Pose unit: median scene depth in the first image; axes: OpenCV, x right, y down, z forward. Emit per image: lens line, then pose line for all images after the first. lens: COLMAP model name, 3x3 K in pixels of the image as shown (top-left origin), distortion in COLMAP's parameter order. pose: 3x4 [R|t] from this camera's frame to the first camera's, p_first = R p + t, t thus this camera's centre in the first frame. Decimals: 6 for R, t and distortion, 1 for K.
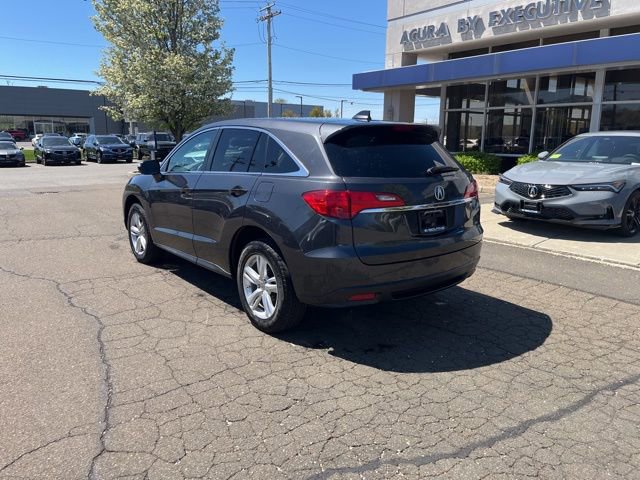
lens RADIAL K [[484.8, 0, 320.0], [0, 484.8, 240.0], [0, 0, 1]] dist [0.070292, -0.090916]
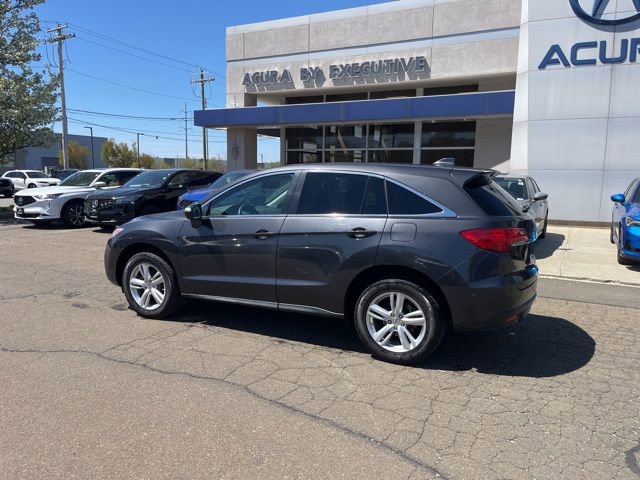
lens RADIAL K [[486.9, 0, 319.8], [0, 486.9, 250.5], [0, 0, 1]] dist [0.063170, -0.082952]
pose [[0.903253, -0.057983, 0.425173, -0.169575], [0.079257, 0.996324, -0.032503, -0.008626], [-0.421726, 0.063056, 0.904528, 0.024913]]
